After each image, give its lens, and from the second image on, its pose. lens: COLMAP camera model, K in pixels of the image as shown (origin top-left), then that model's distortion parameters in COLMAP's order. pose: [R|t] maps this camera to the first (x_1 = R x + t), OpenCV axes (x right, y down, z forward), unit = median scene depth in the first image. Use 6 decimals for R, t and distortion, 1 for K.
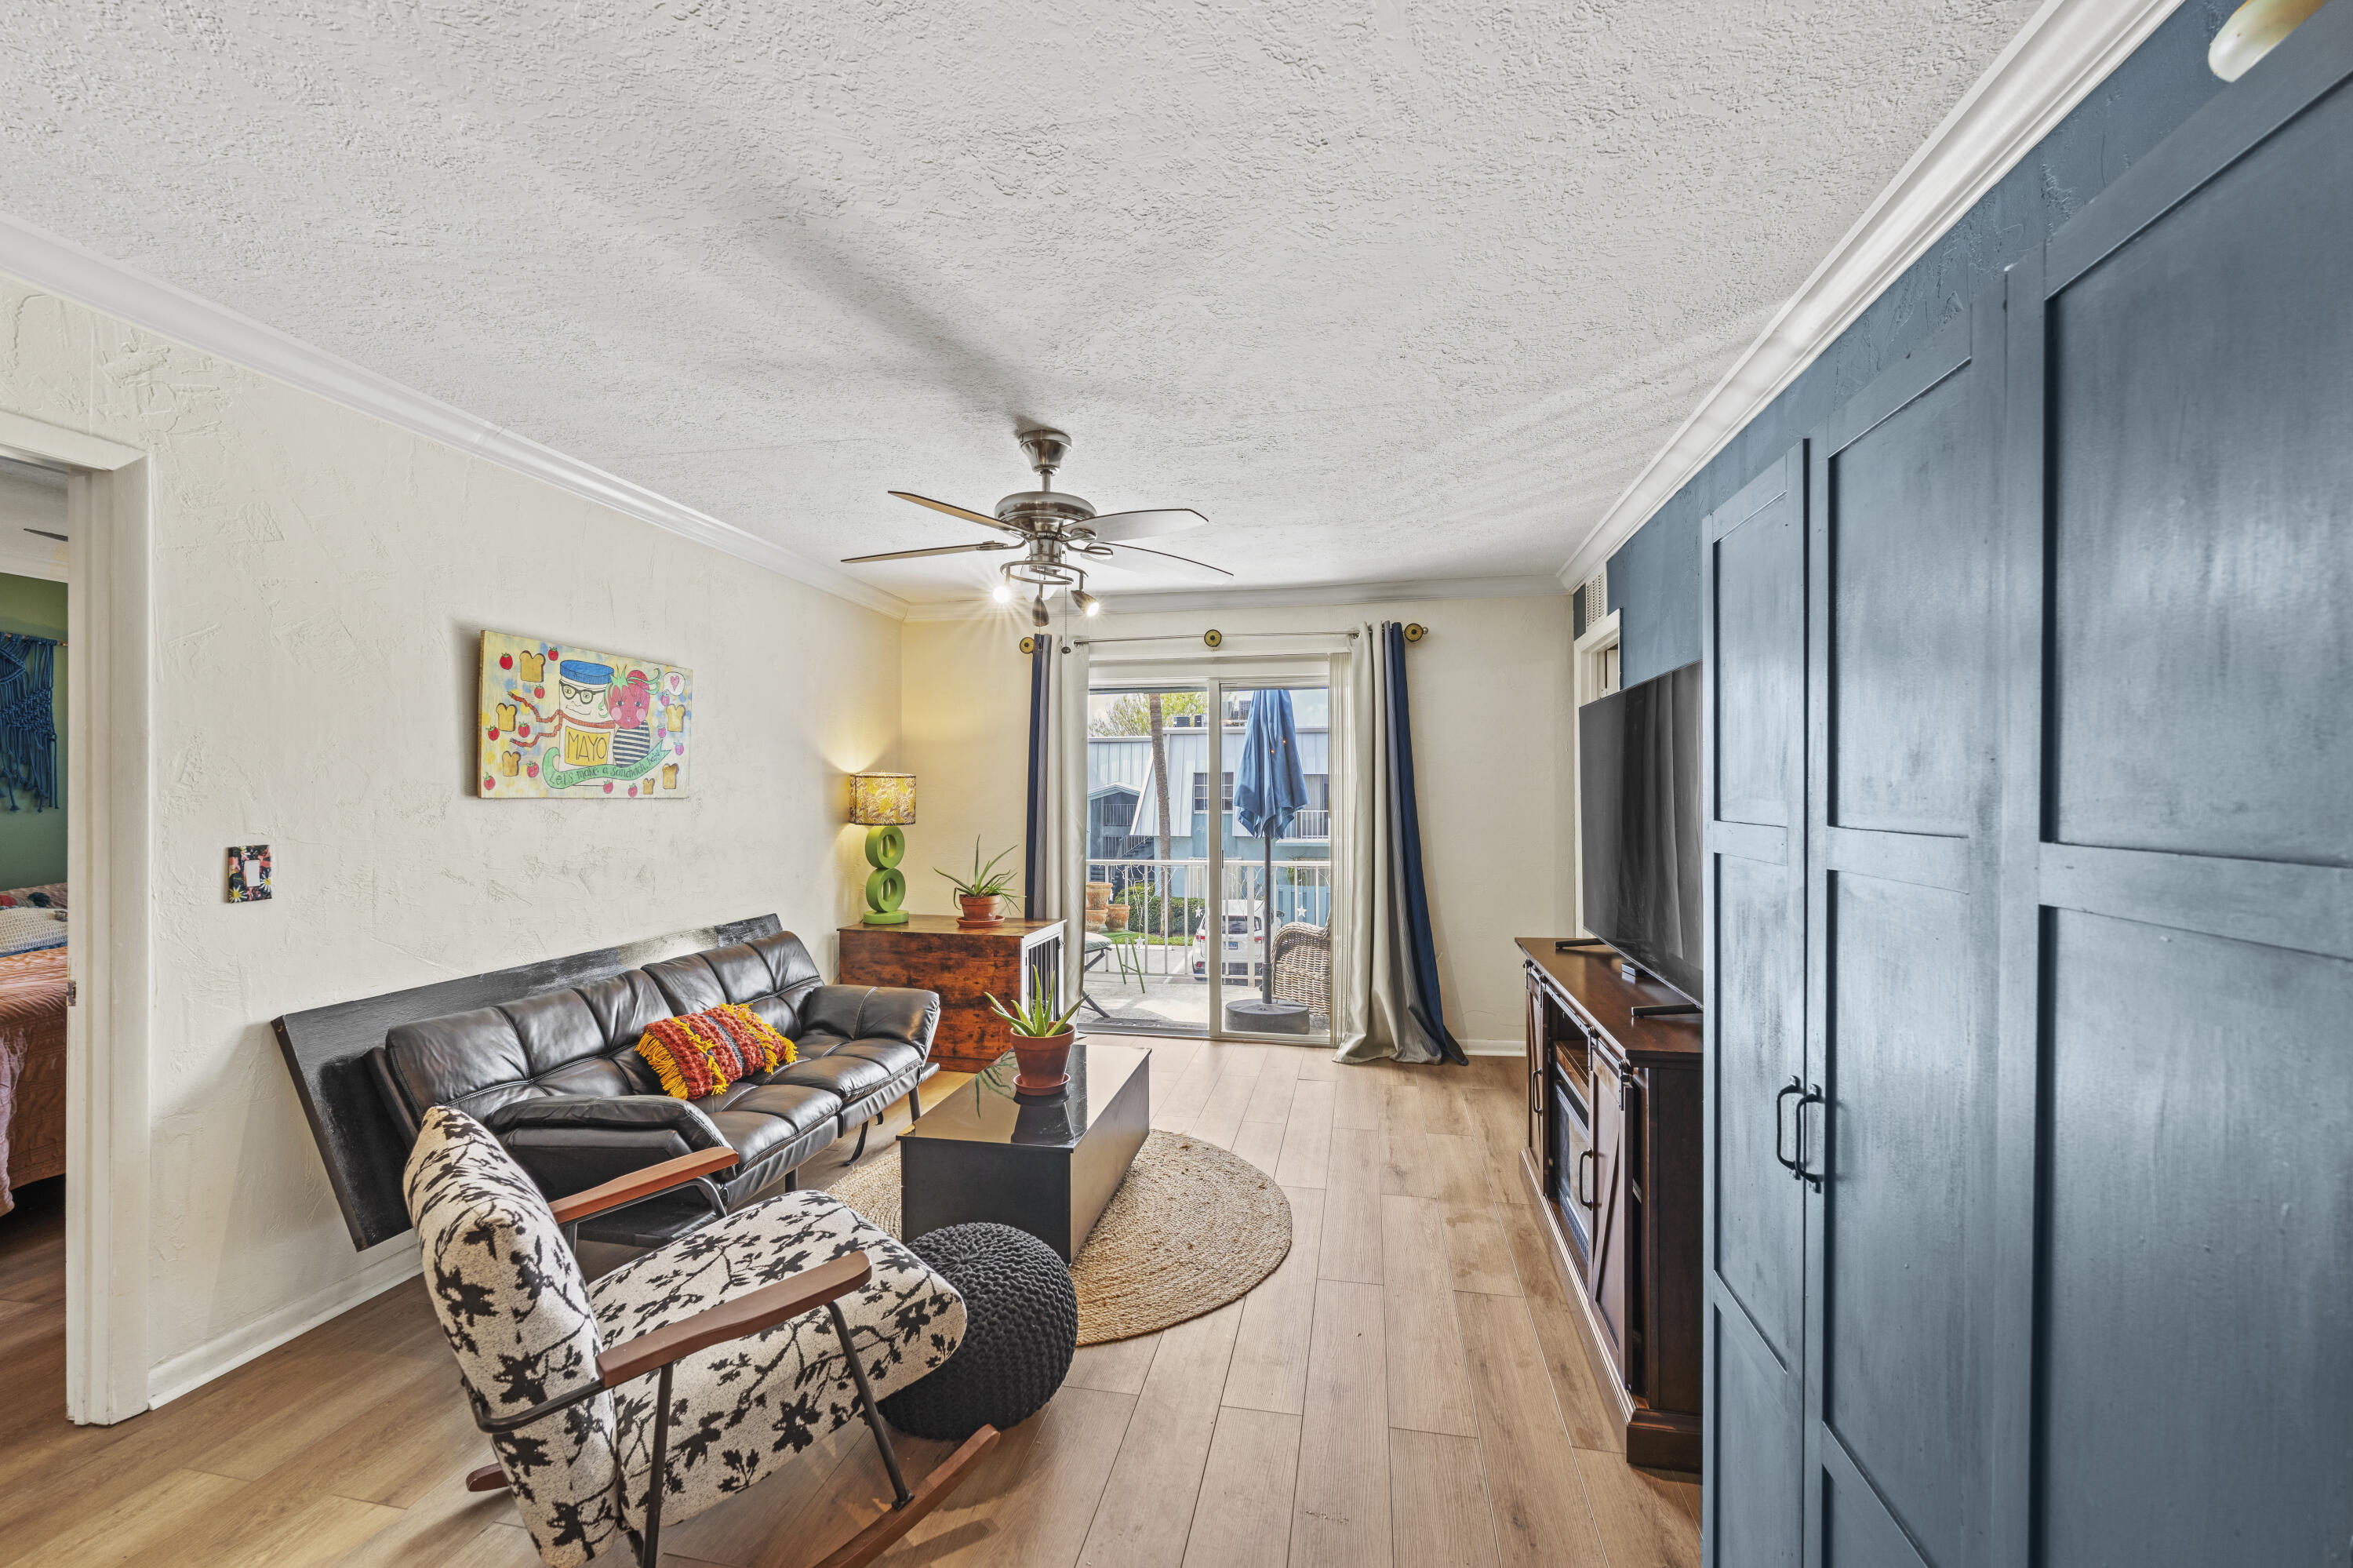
lens RADIAL K [[957.4, 0, 1171.5], [0, 957.4, 783.2], [0, 0, 1]] dist [0.000700, -0.002791]
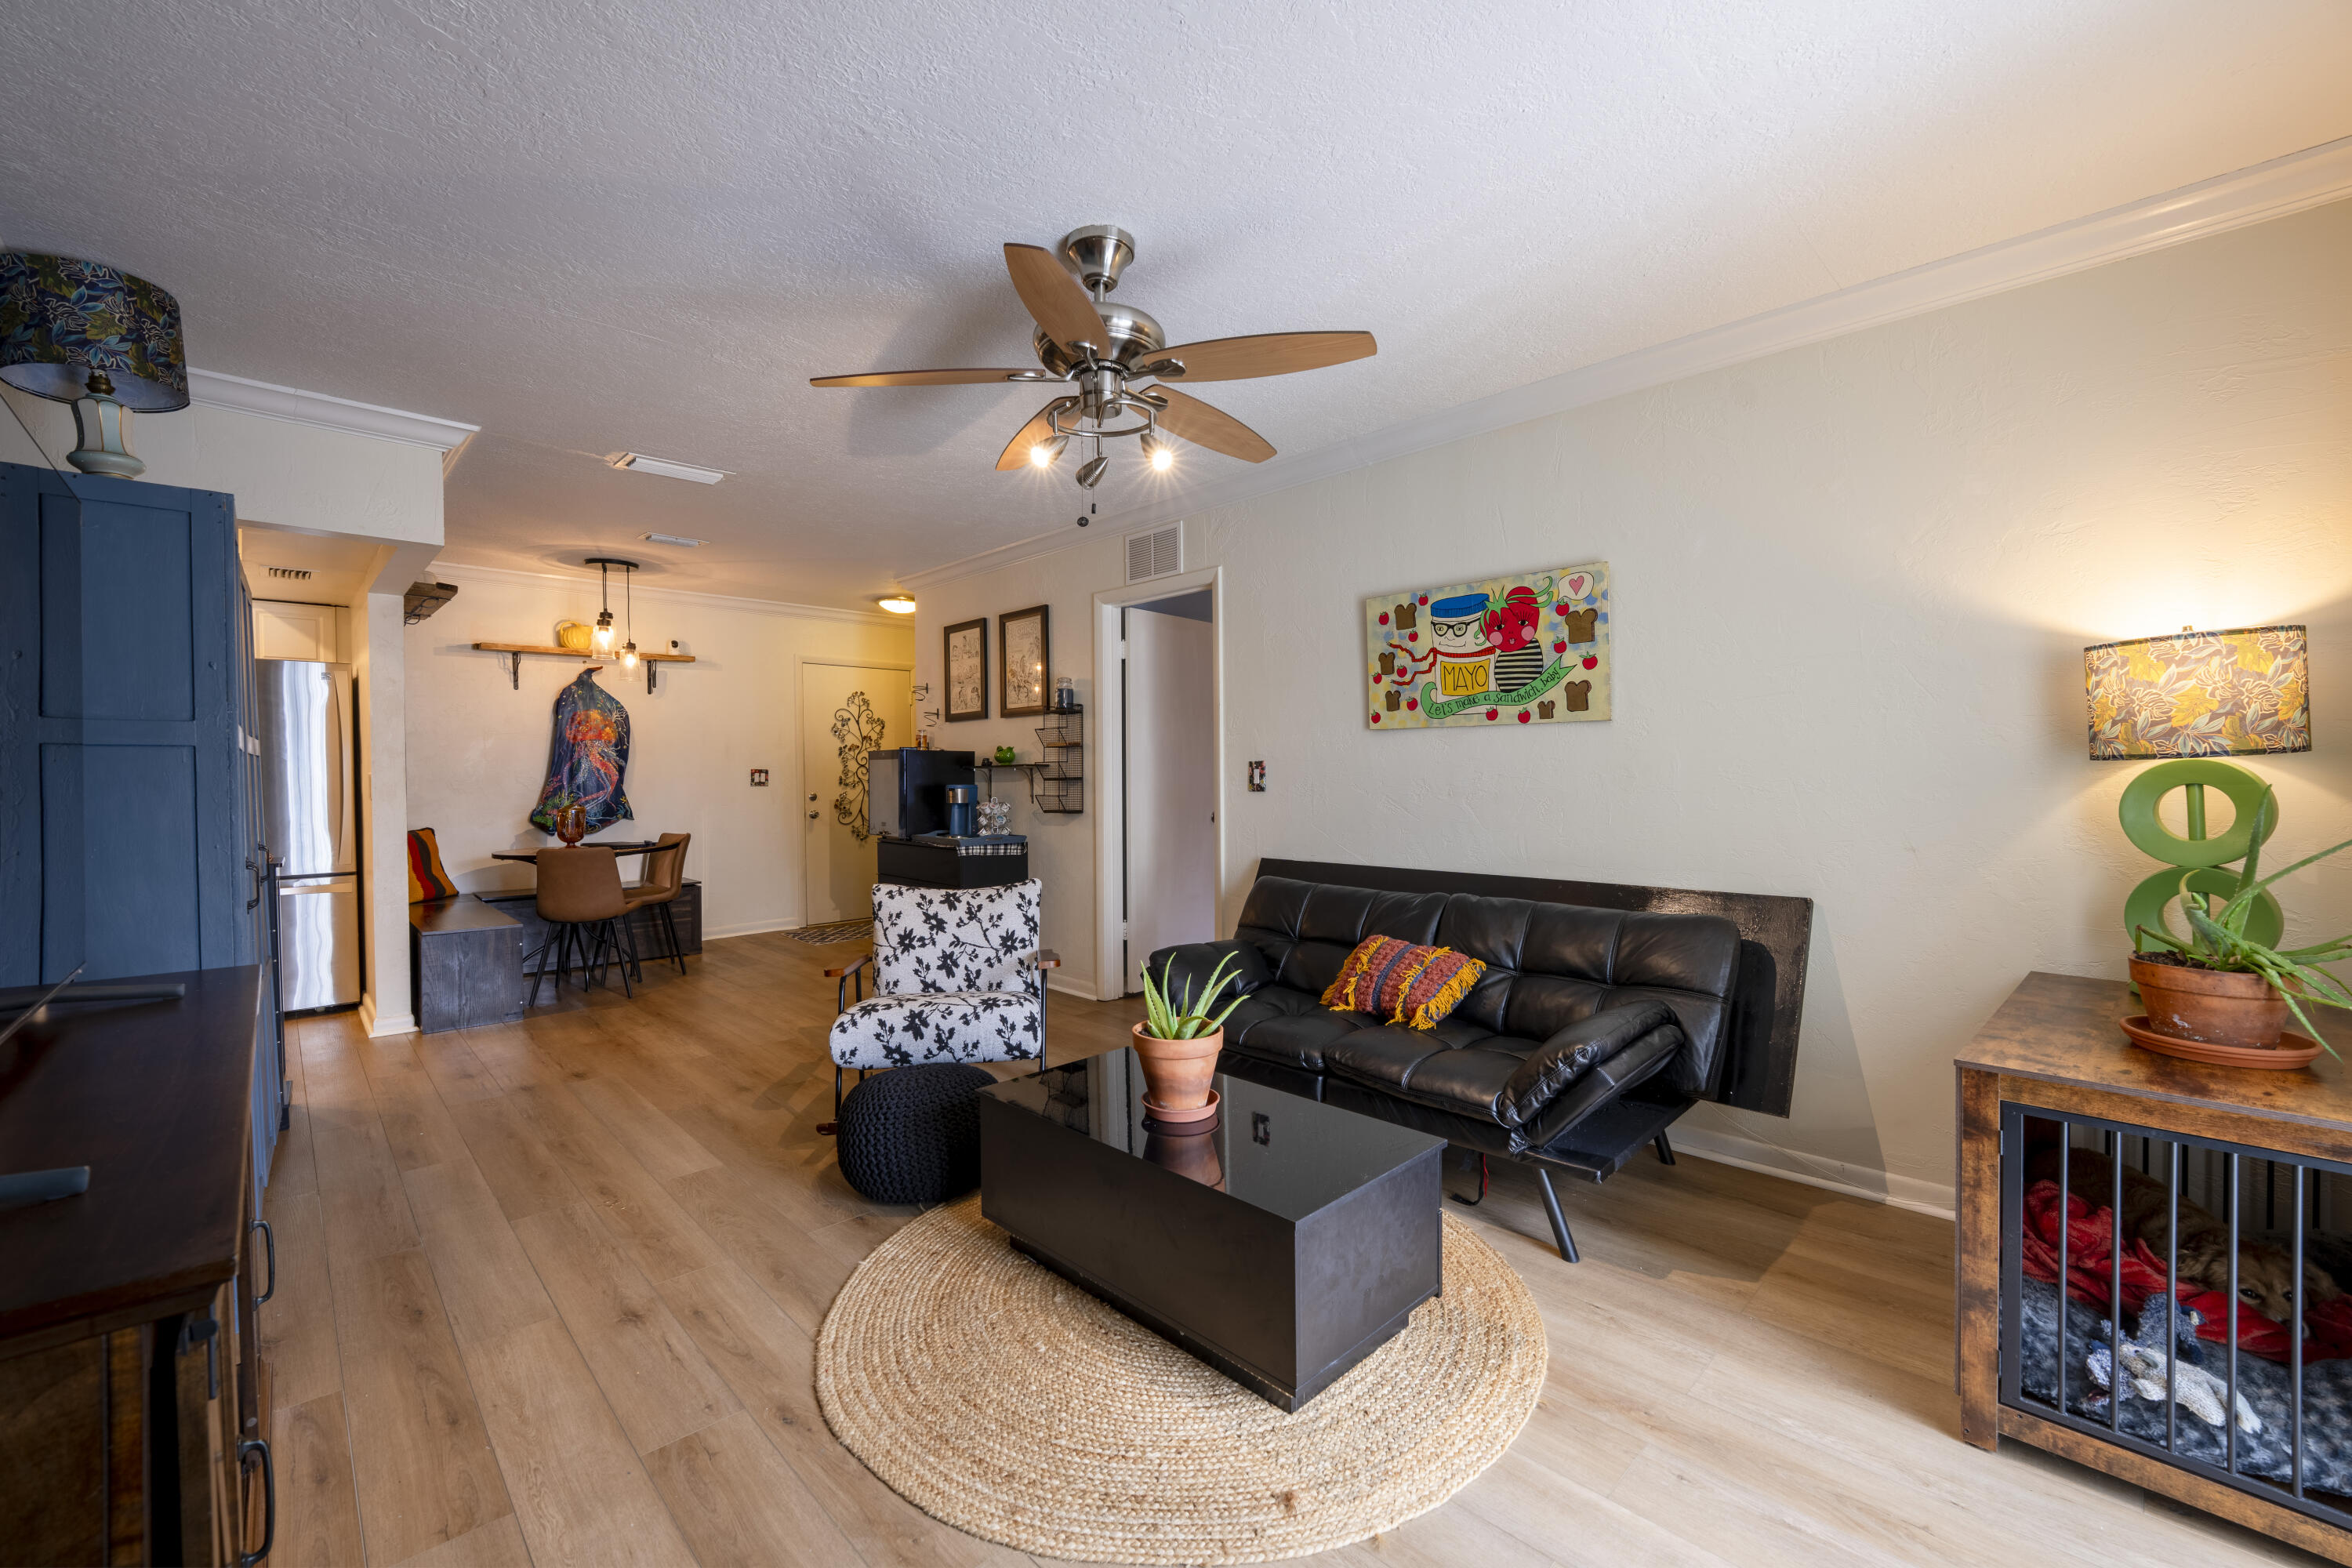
lens RADIAL K [[956.9, 0, 1179.6], [0, 956.9, 785.6], [0, 0, 1]] dist [0.000700, -0.002791]
pose [[-0.568433, 0.019861, -0.822490, 0.434441], [0.020610, 0.999739, 0.009898, 0.064651], [0.822472, -0.011325, -0.568694, 1.357209]]
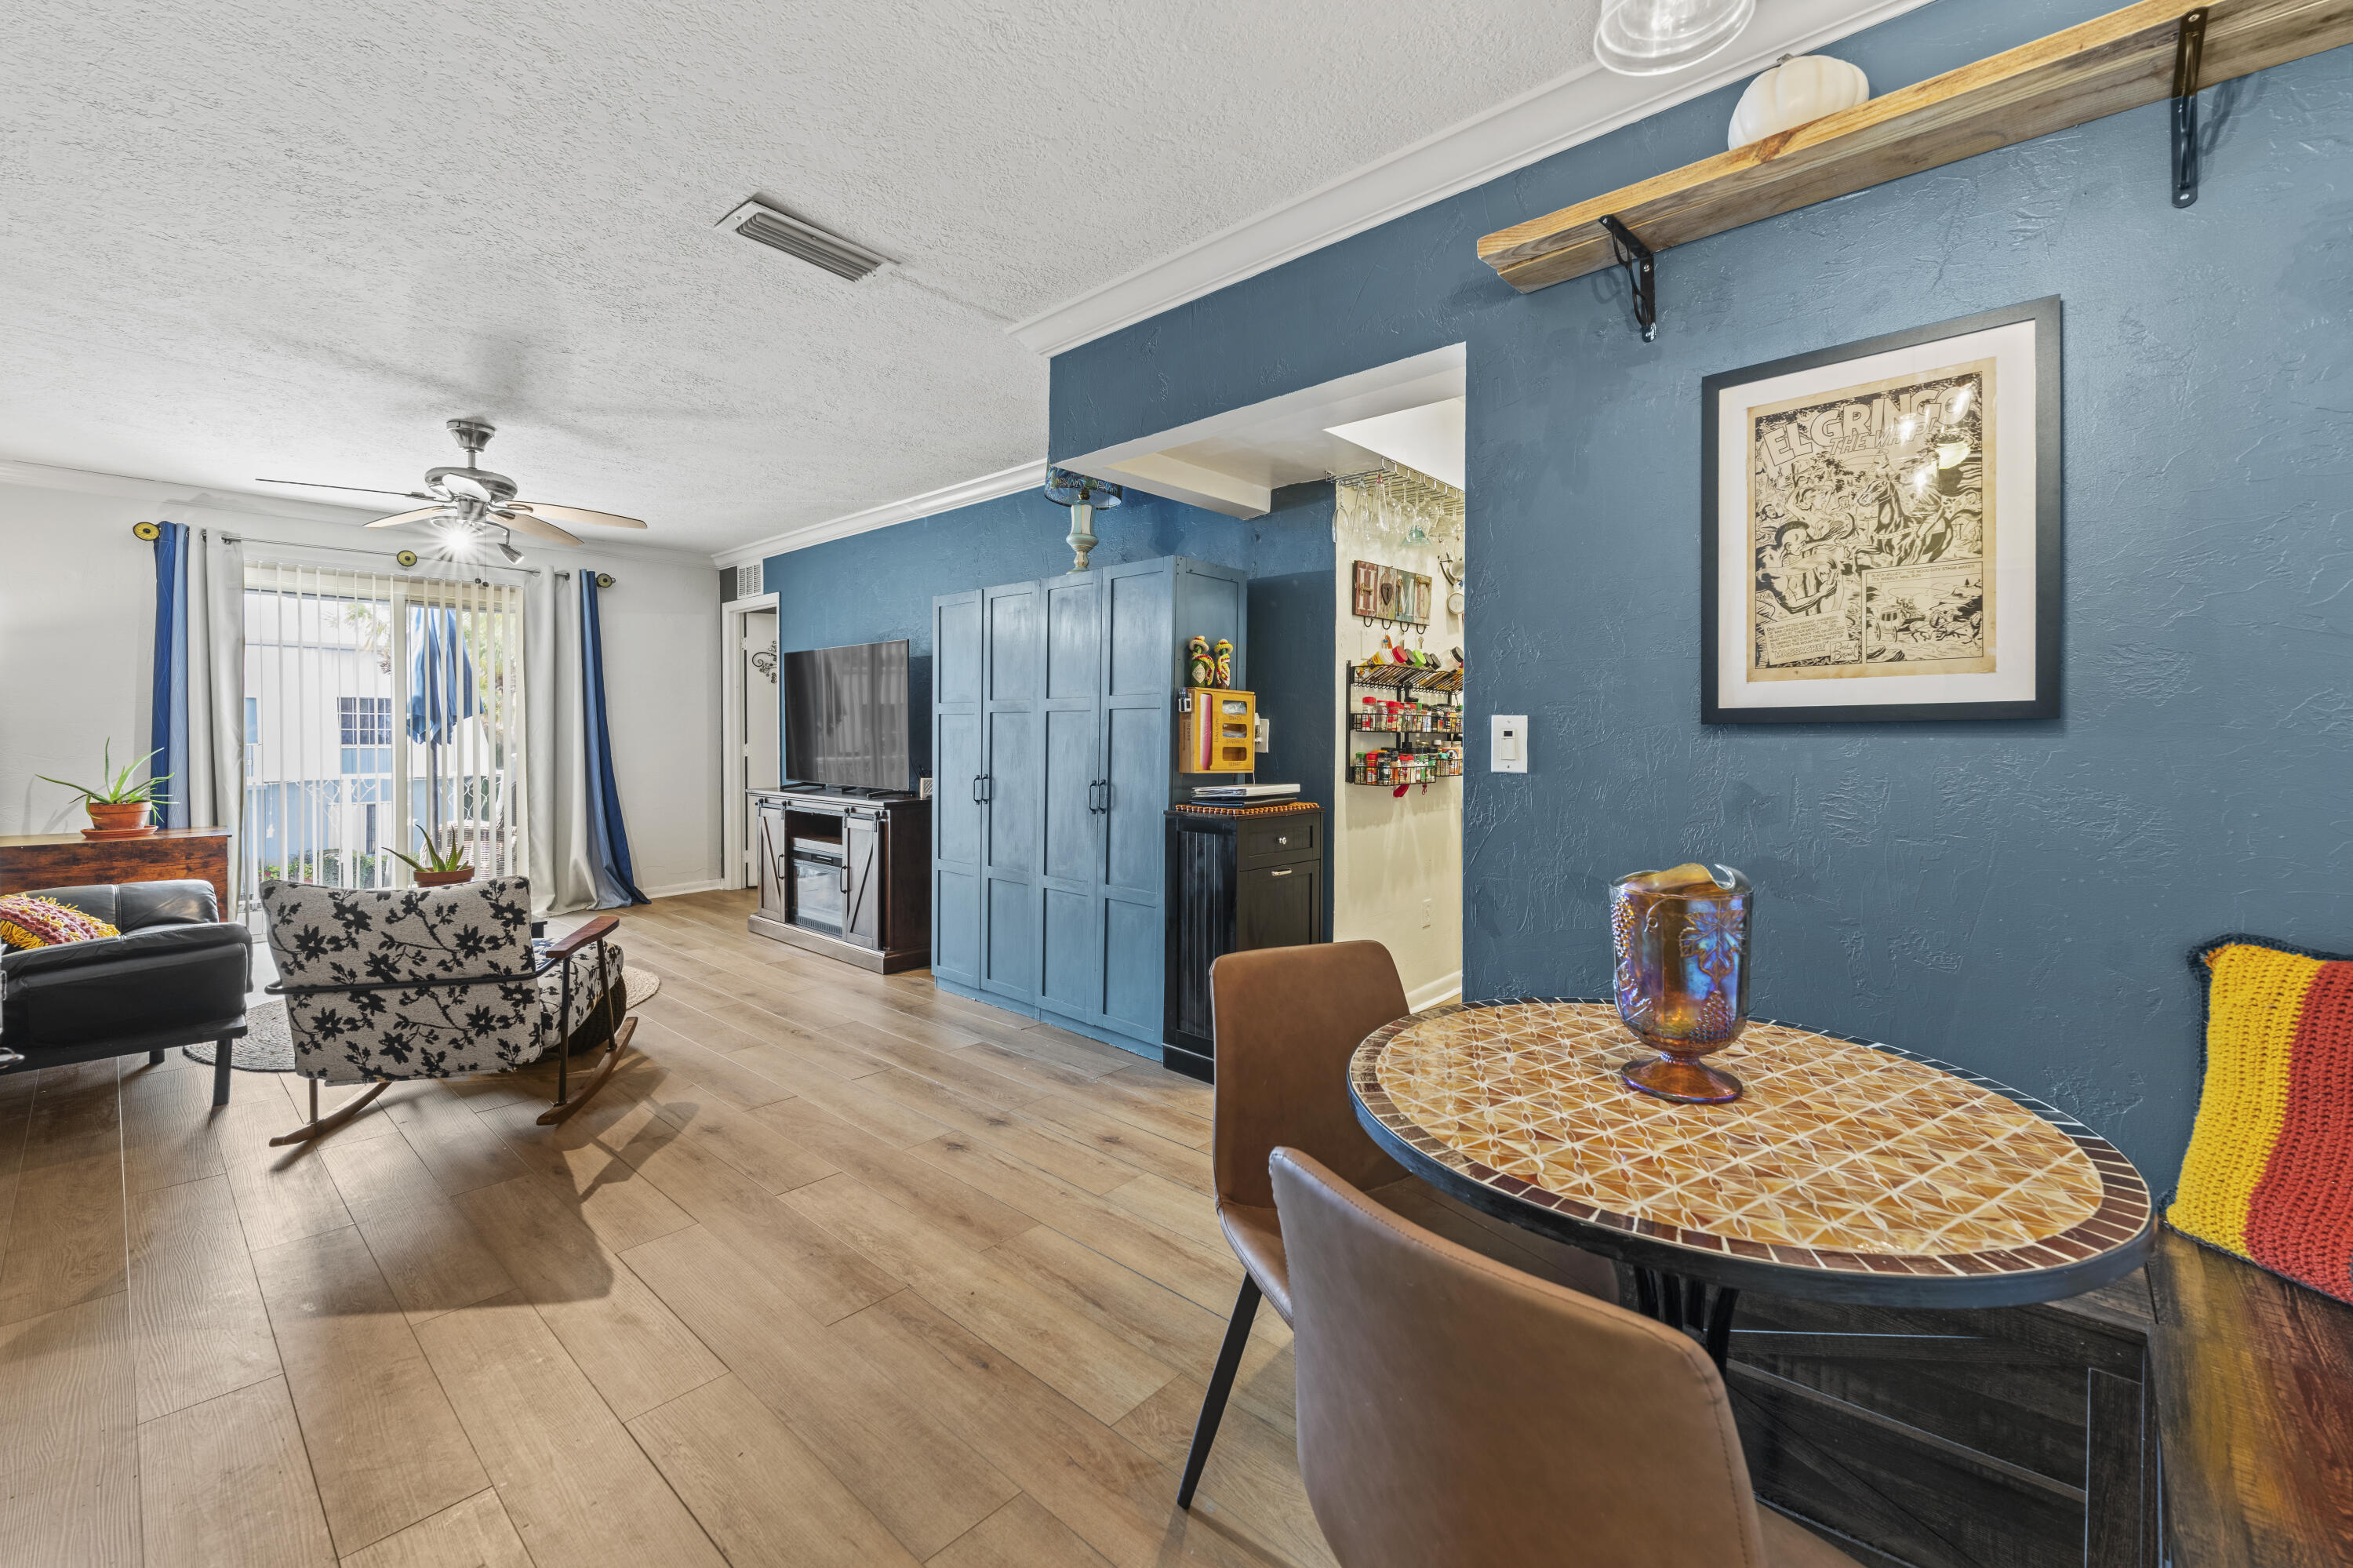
lens RADIAL K [[957.4, 0, 1185.7], [0, 957.4, 747.5], [0, 0, 1]] dist [0.000700, -0.002791]
pose [[0.501620, -0.010105, 0.865029, -0.727148], [-0.013950, 0.999707, 0.019768, 0.048408], [-0.864976, -0.021983, 0.501332, -0.510941]]
